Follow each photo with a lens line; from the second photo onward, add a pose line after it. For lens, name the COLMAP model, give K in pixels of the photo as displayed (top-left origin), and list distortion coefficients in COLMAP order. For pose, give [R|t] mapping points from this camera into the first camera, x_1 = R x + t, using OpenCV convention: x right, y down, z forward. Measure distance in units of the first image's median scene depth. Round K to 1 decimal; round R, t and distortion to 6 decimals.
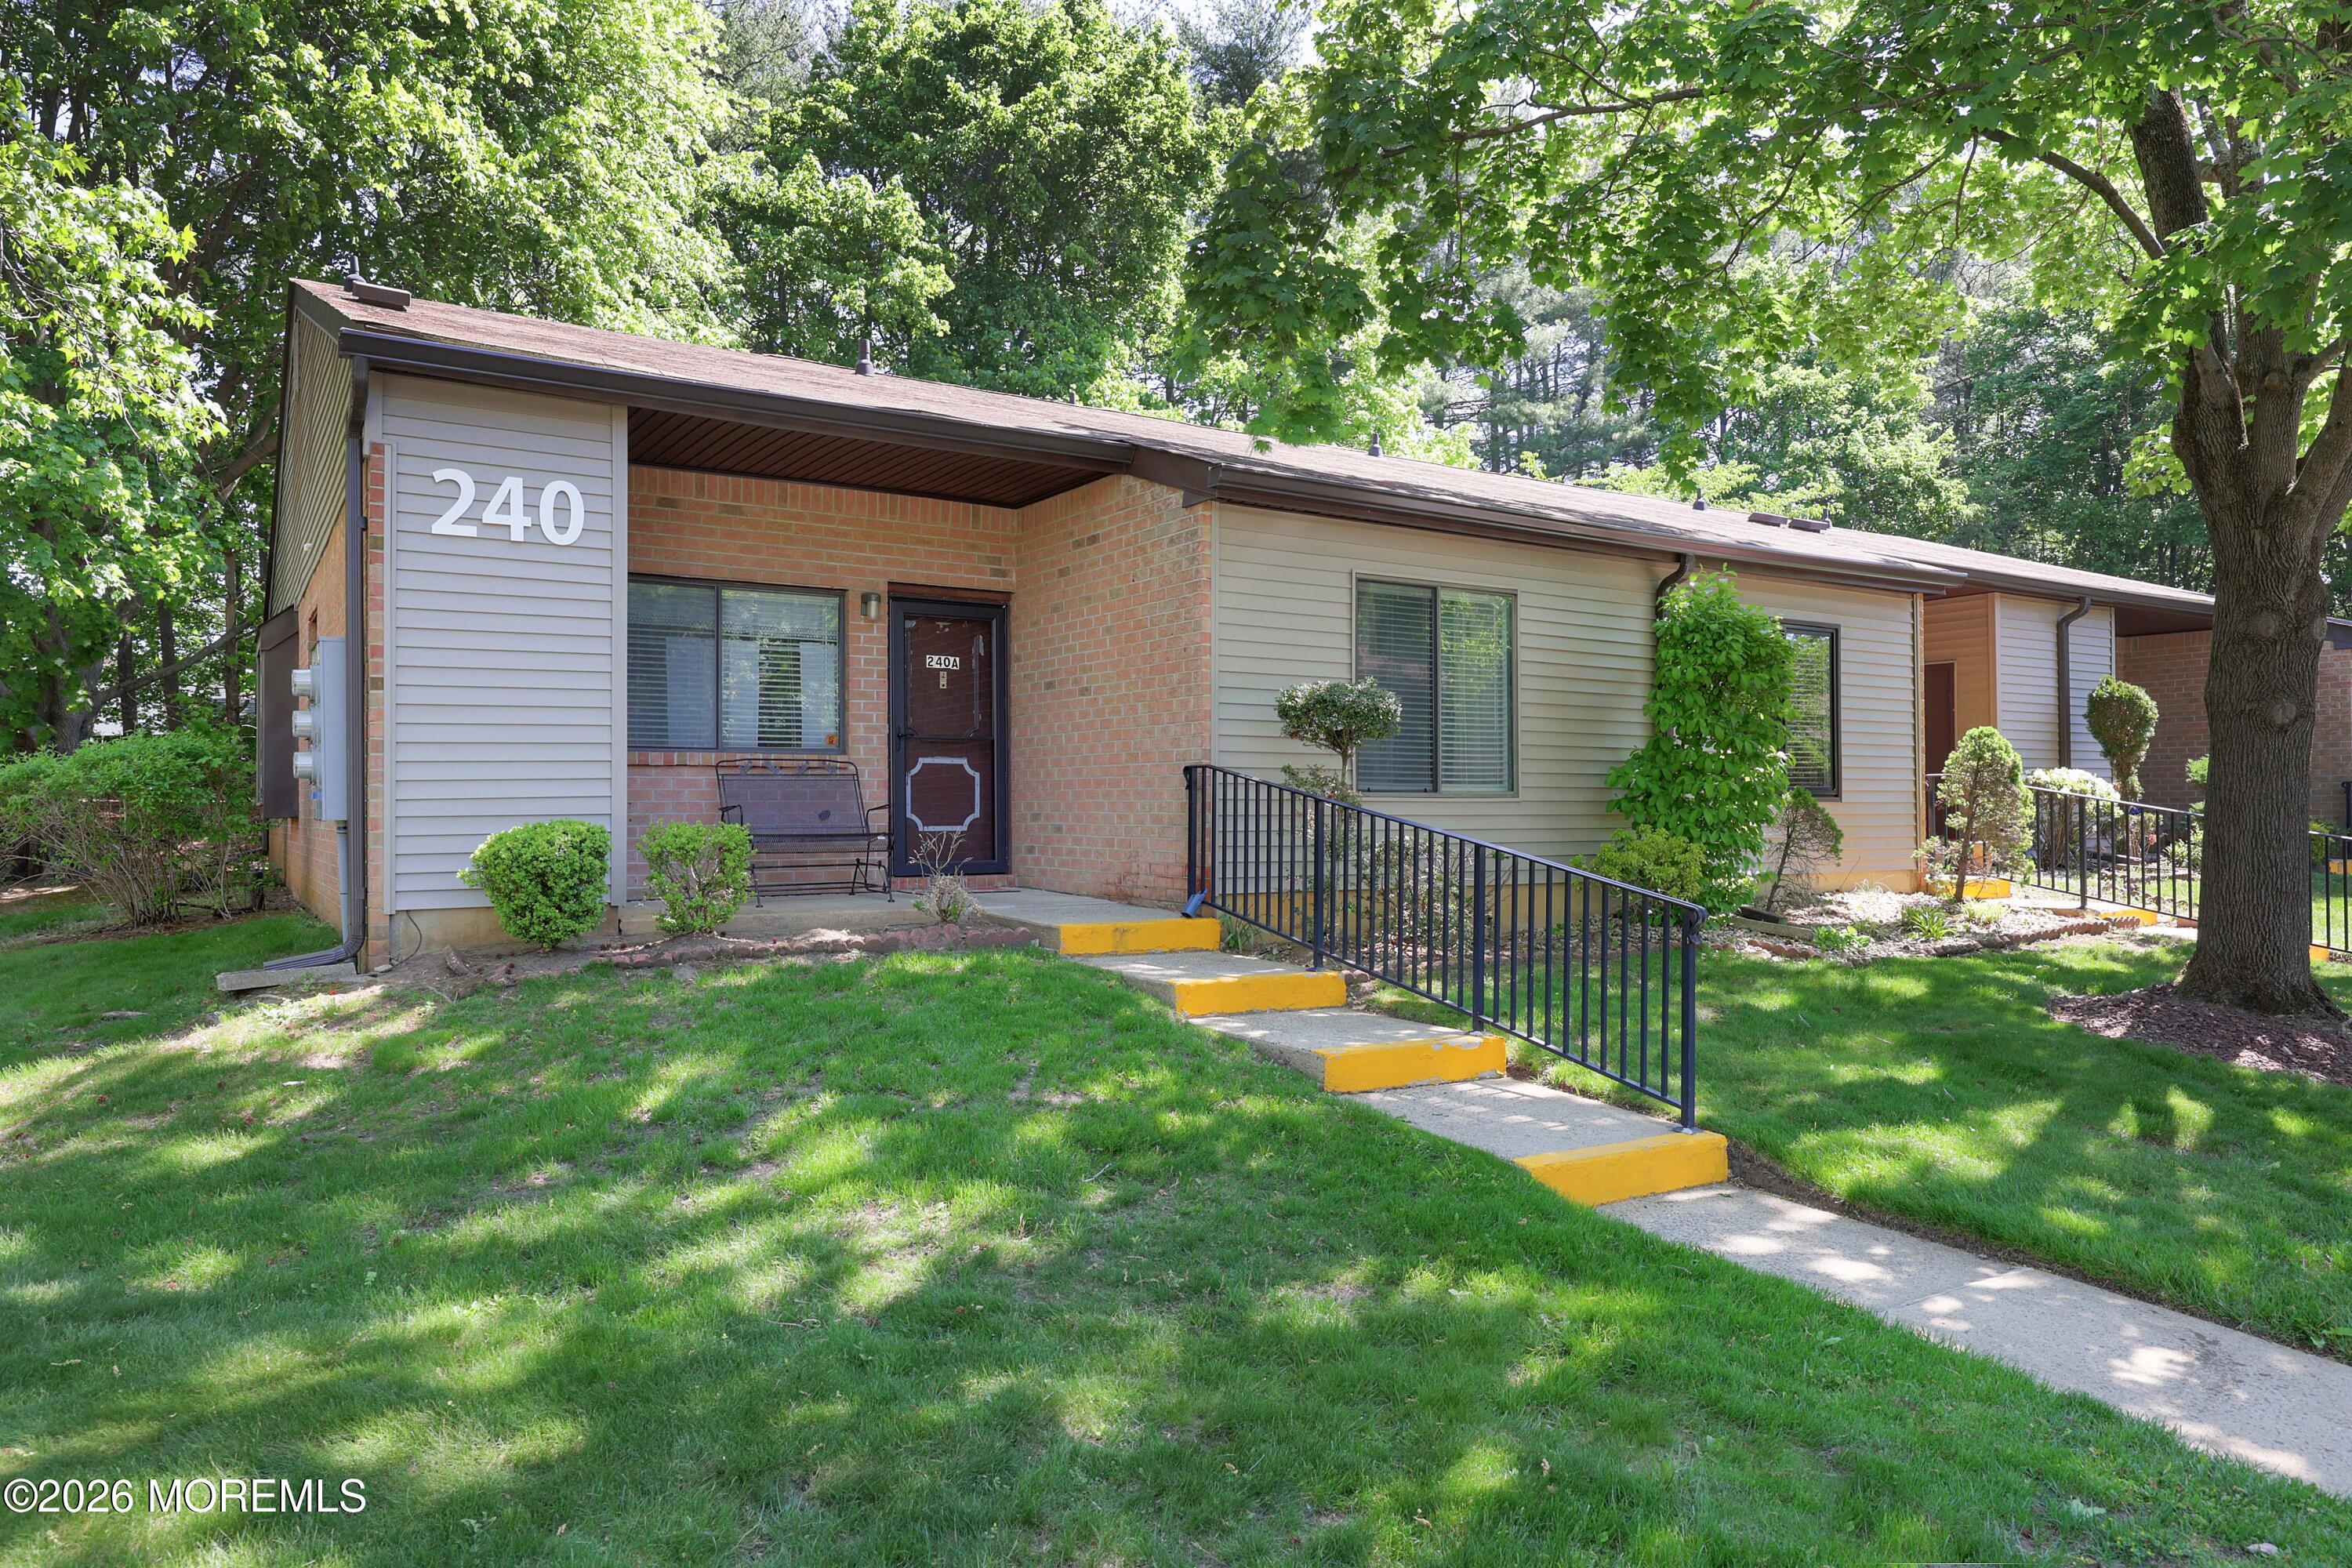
lens RADIAL K [[1460.0, 0, 1195.6], [0, 1460.0, 792.6], [0, 0, 1]] dist [-0.001017, -0.005347]
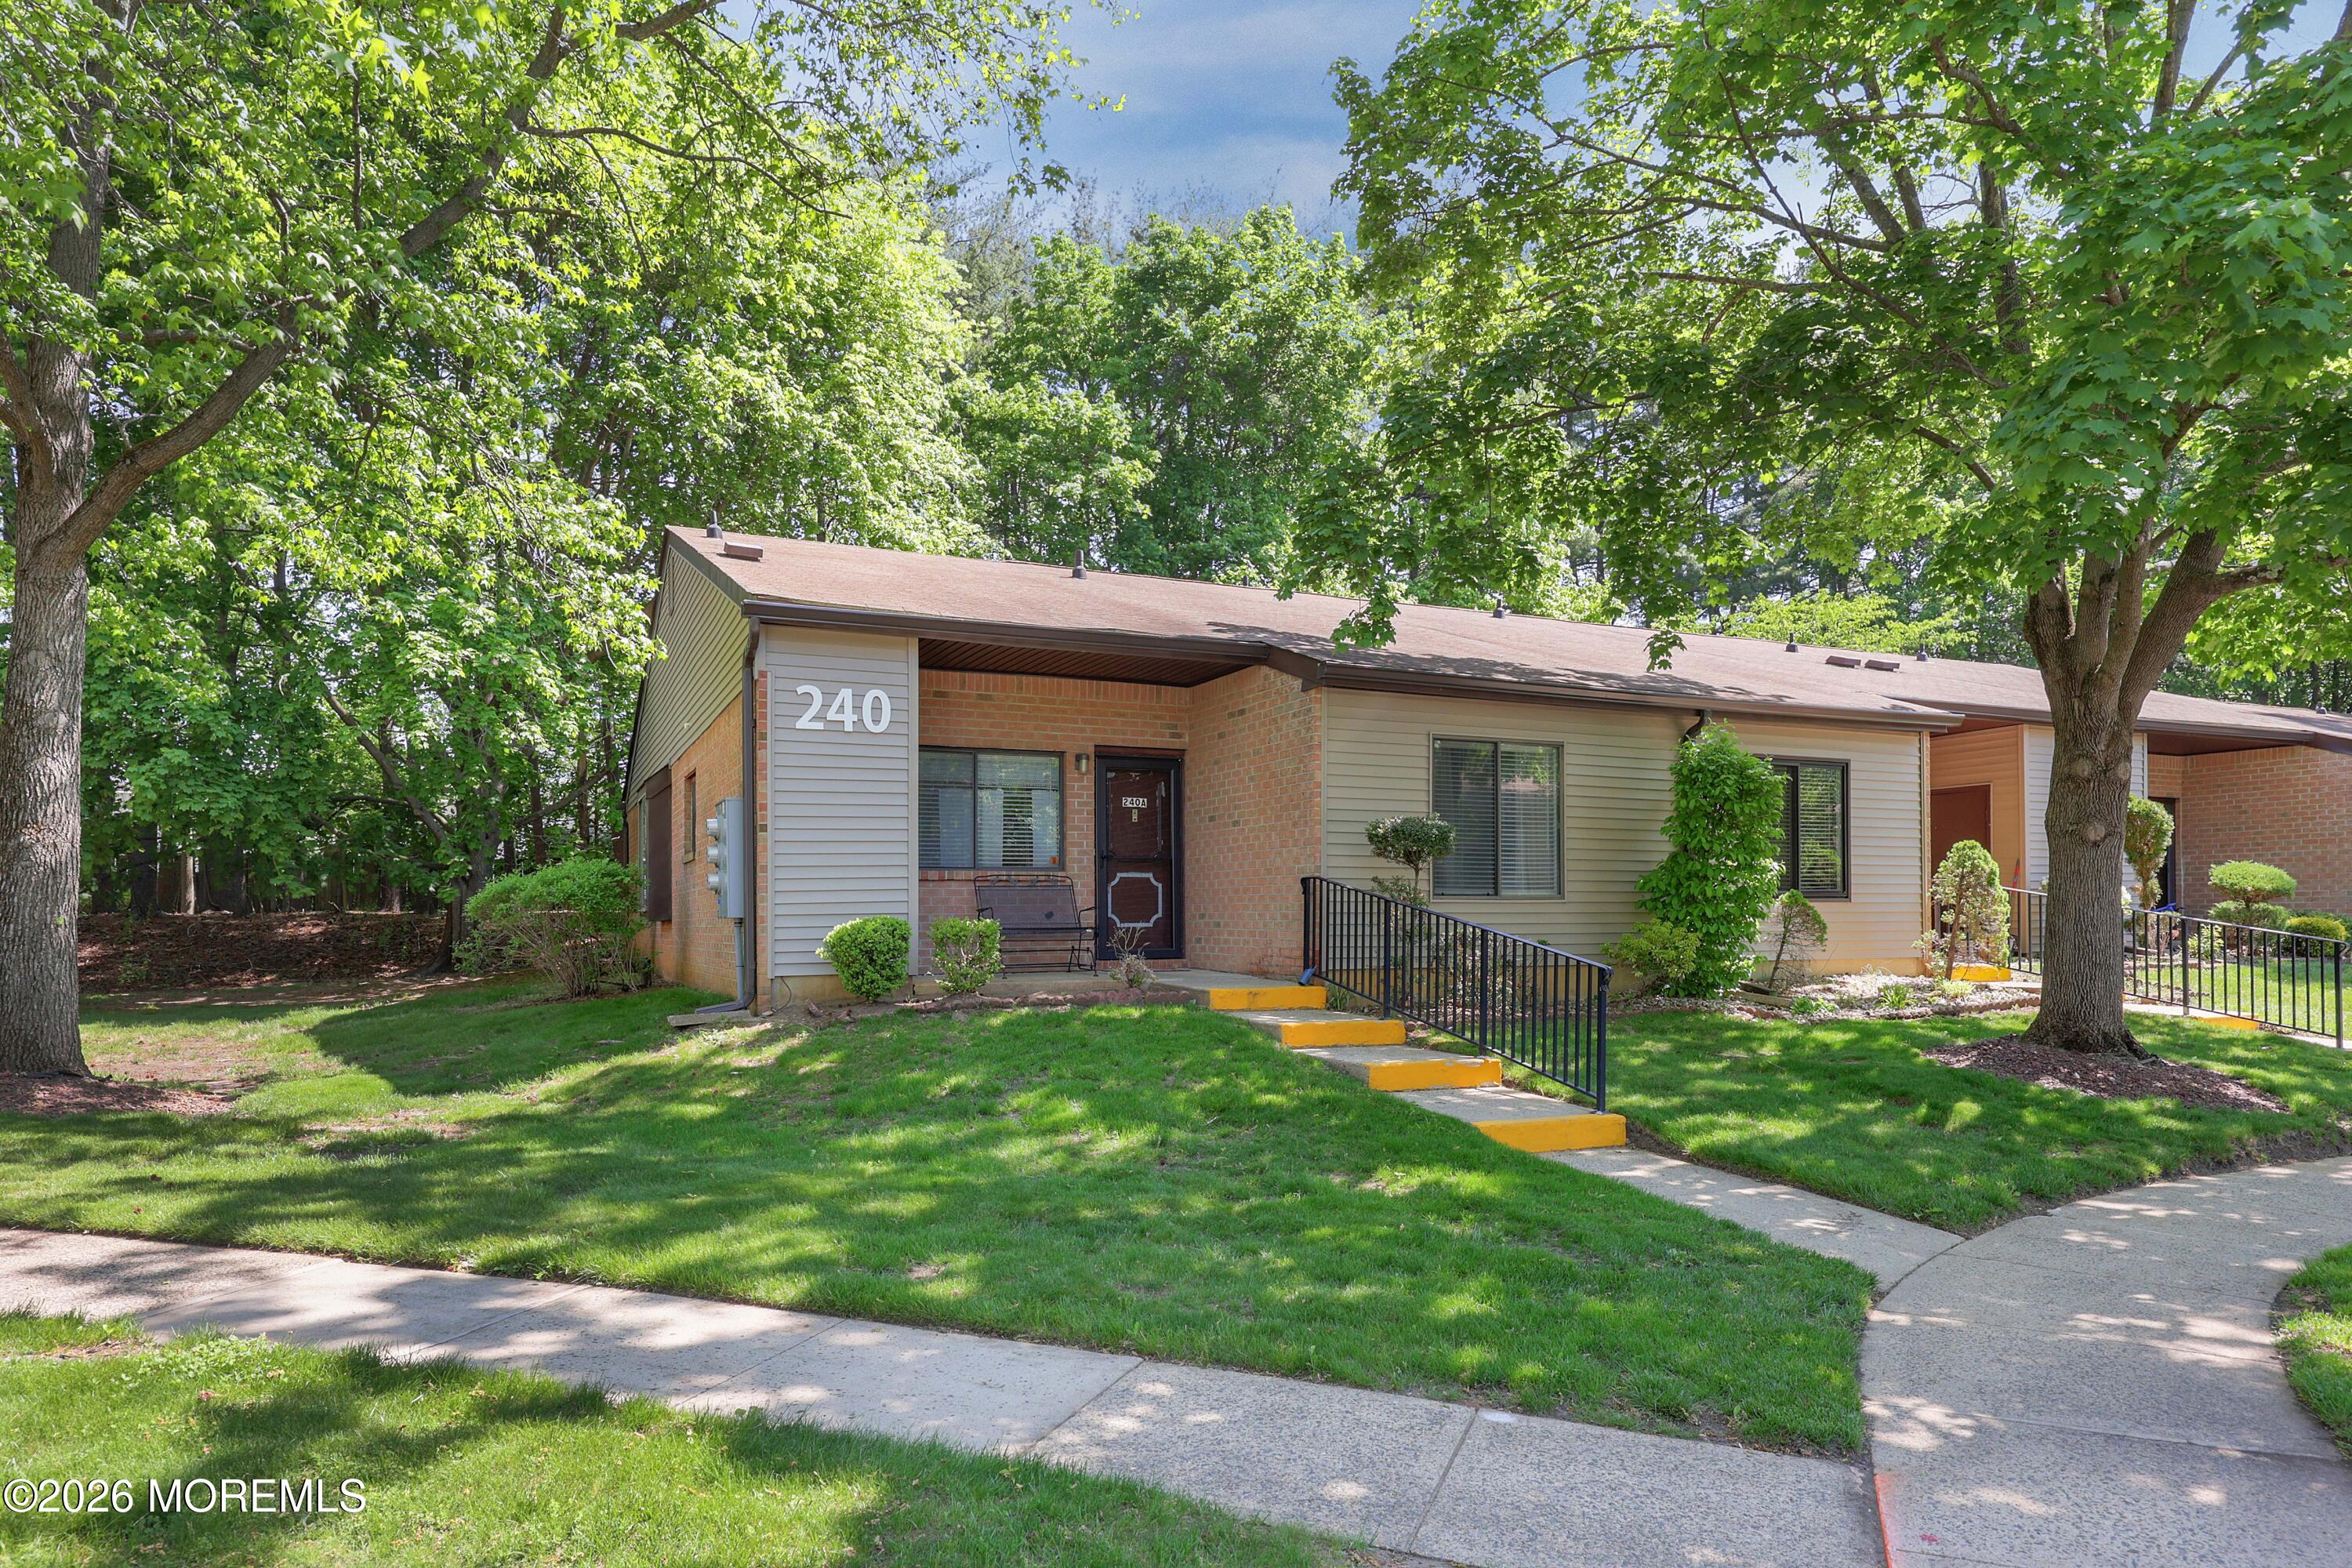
lens RADIAL K [[1359.5, 0, 1217.8], [0, 1359.5, 883.9], [0, 0, 1]] dist [0.006123, 0.000432]
pose [[0.991984, -0.007250, -0.126154, 0.067686], [0.005488, 0.999883, -0.014306, 0.005236], [0.126243, 0.013499, 0.991908, -0.262503]]
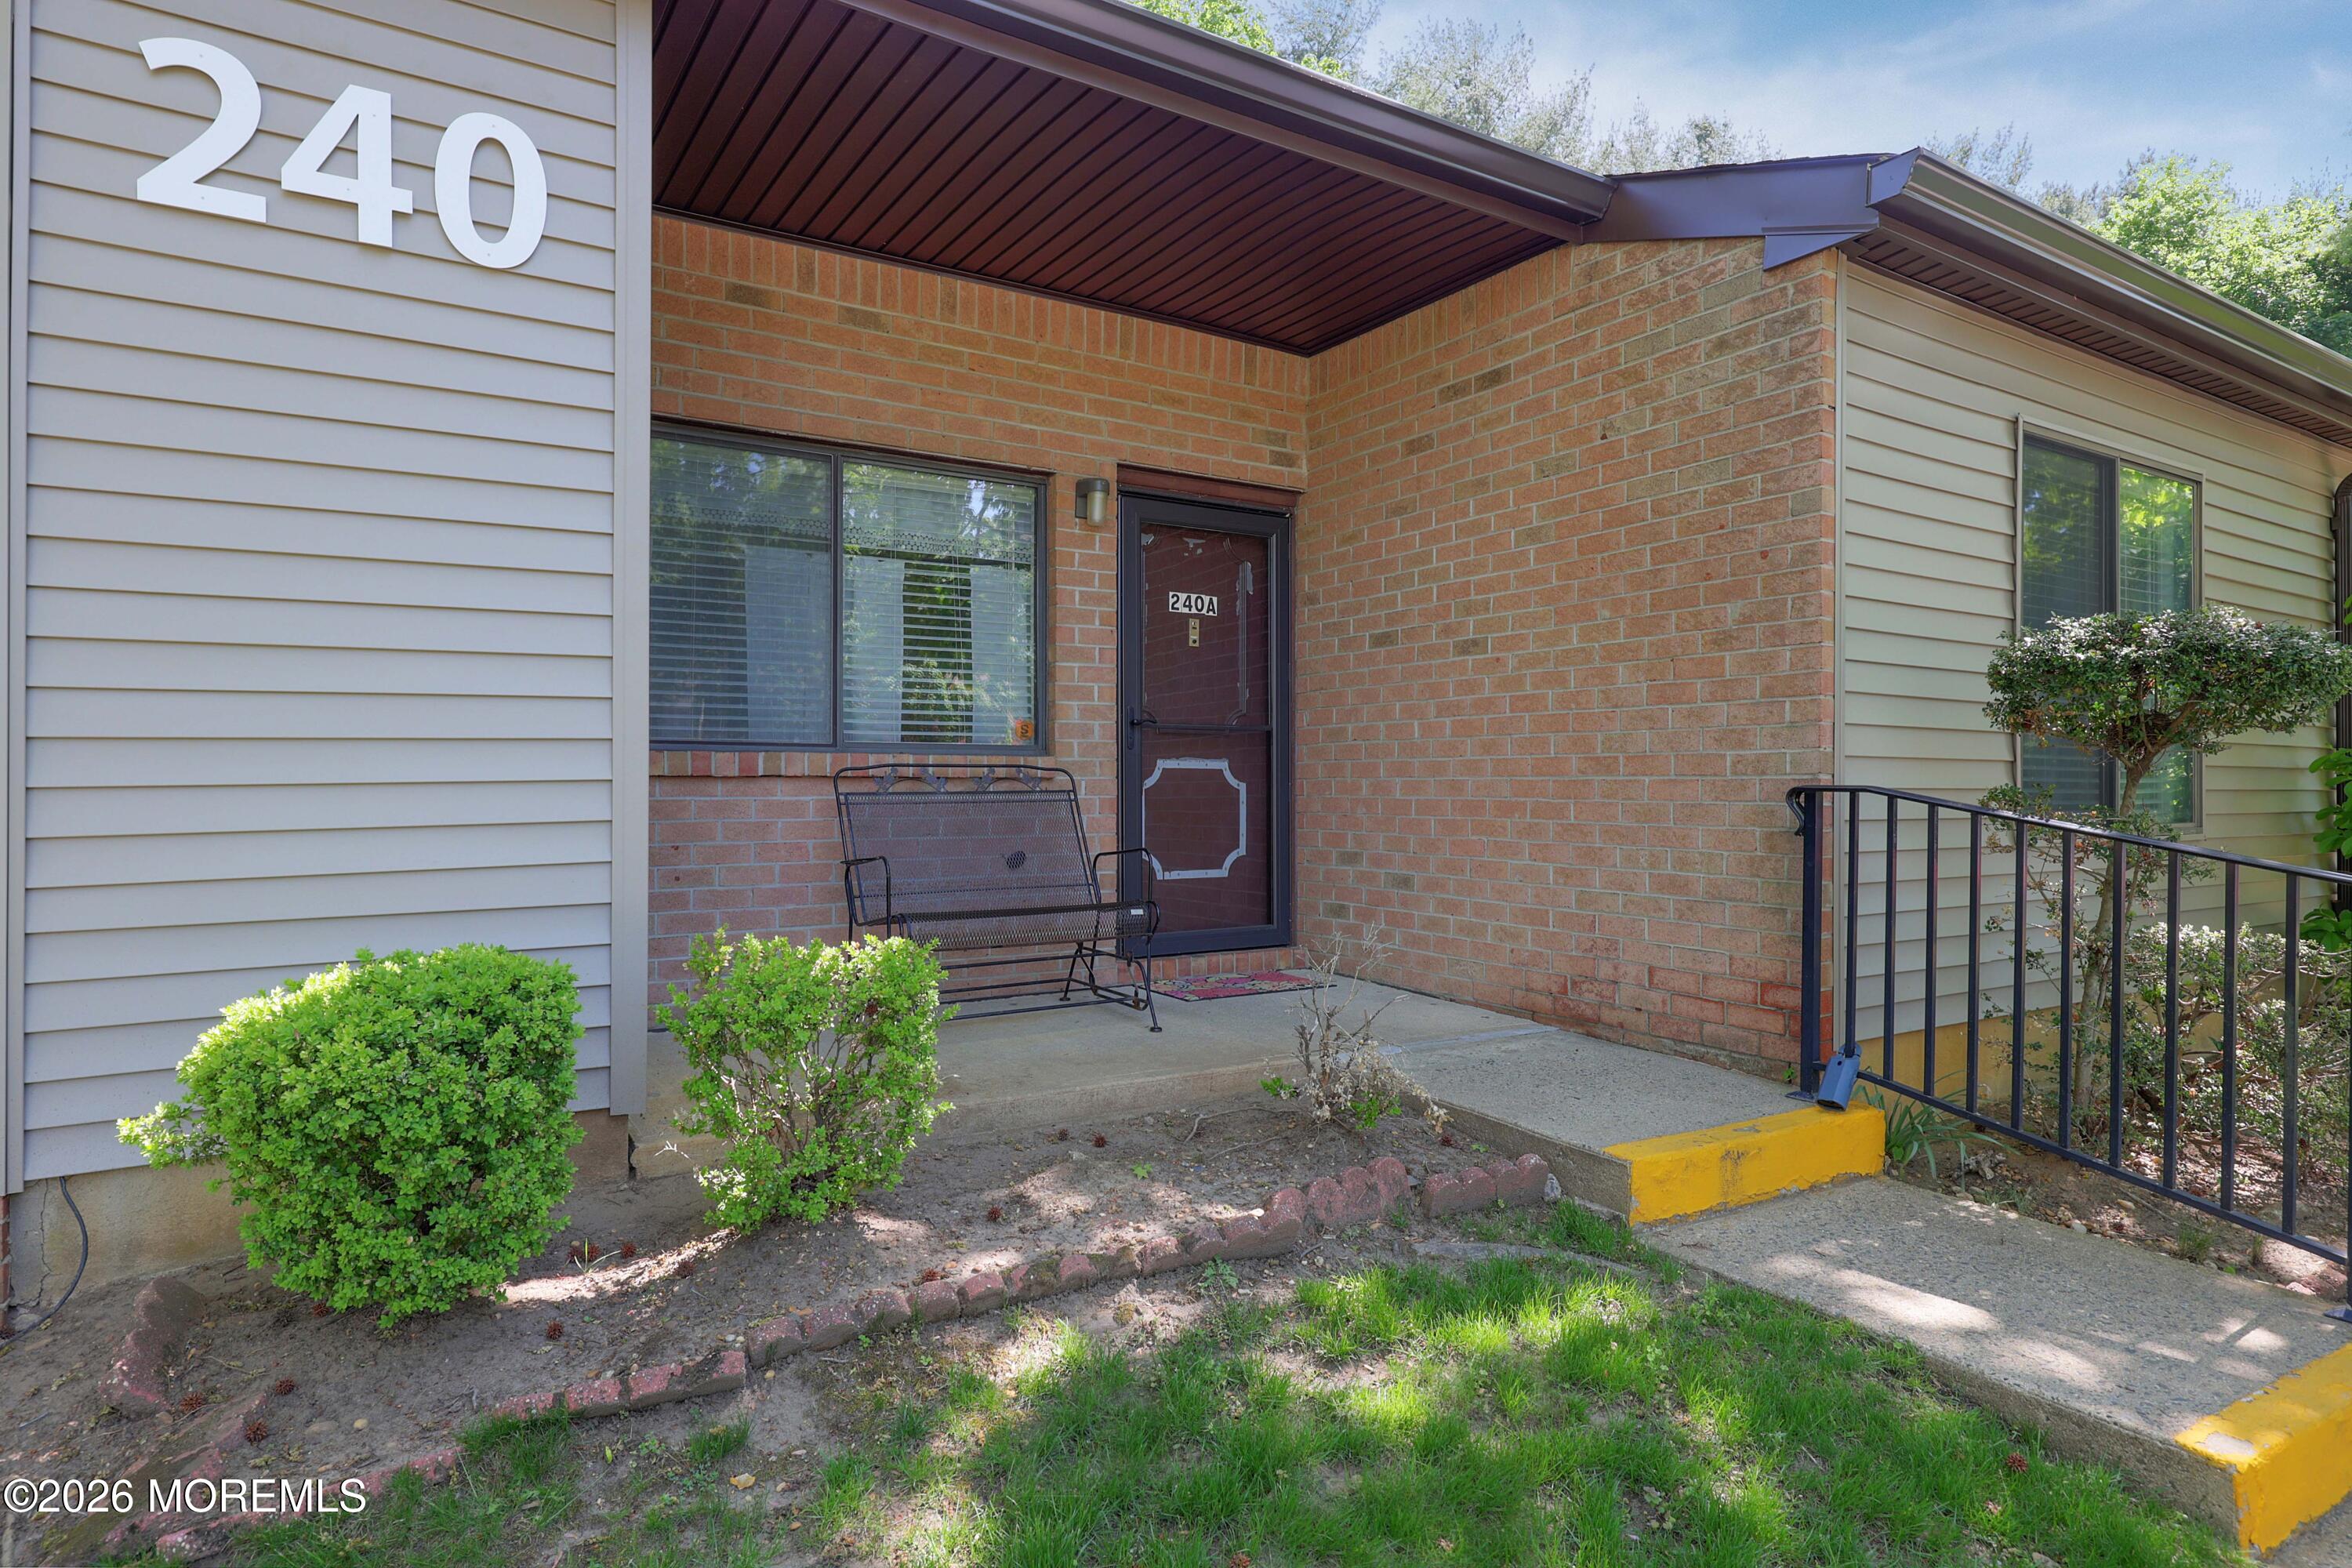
lens RADIAL K [[1283.0, 0, 1190.1], [0, 1283.0, 777.9], [0, 0, 1]] dist [0.002723, 0.000155]
pose [[0.999812, 0.003318, -0.019126, -0.178924], [-0.003257, 0.999989, 0.003238, -0.019447], [0.019137, -0.003175, 0.999812, 0.502471]]
